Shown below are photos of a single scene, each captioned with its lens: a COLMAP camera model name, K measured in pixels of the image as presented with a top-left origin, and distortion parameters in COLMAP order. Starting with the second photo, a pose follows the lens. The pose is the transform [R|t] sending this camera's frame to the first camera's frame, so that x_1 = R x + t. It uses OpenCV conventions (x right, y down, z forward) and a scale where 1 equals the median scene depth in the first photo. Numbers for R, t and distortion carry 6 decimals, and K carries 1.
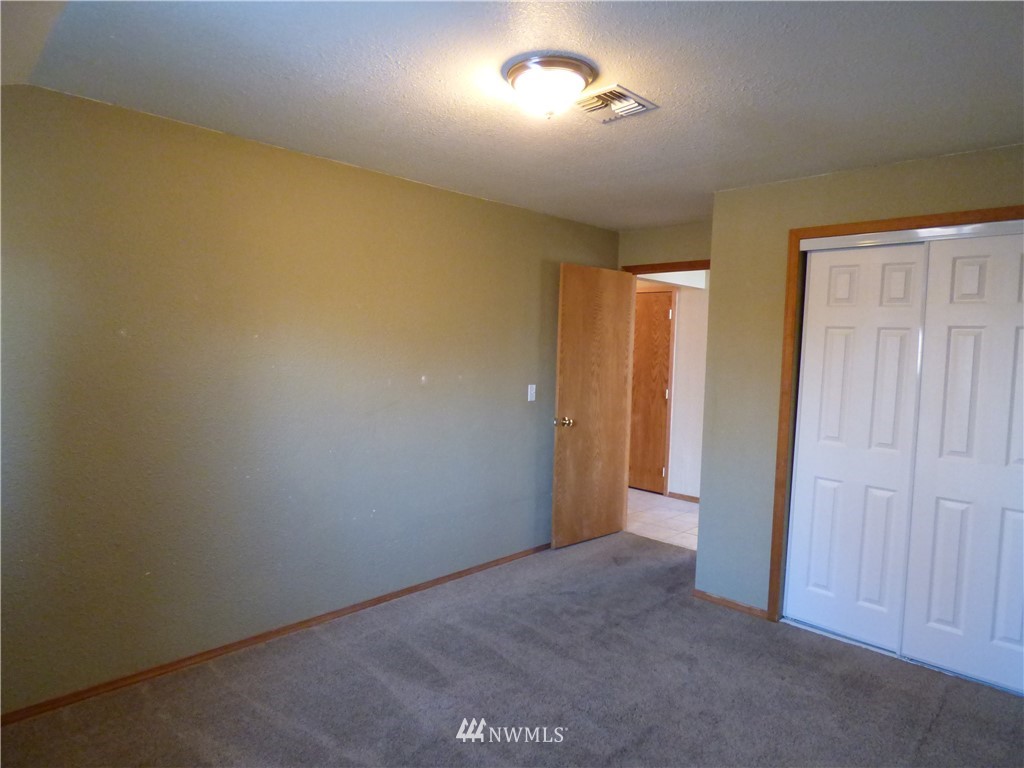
lens RADIAL K [[628.2, 0, 514.6], [0, 628.2, 382.7], [0, 0, 1]] dist [0.000519, -0.022863]
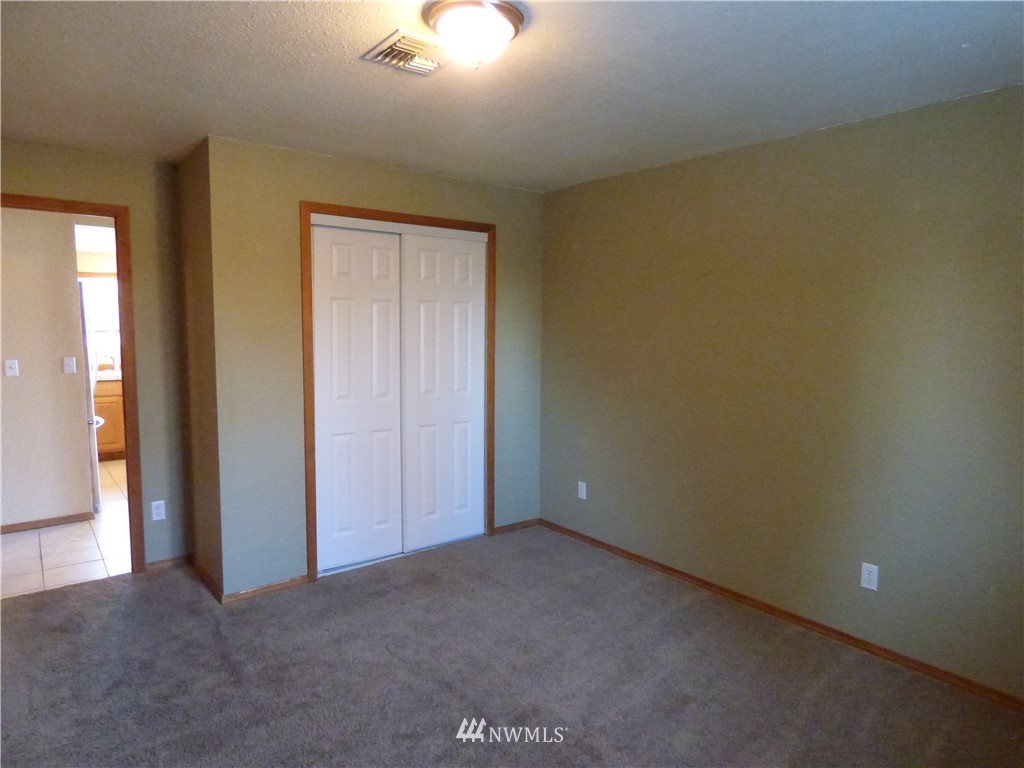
lens RADIAL K [[628.2, 0, 514.6], [0, 628.2, 382.7], [0, 0, 1]] dist [0.000519, -0.022863]
pose [[0.116057, -0.117284, 0.986294, -0.557441], [0.059033, 0.992063, 0.111024, -0.043829], [-0.991487, 0.045339, 0.122059, 0.544846]]
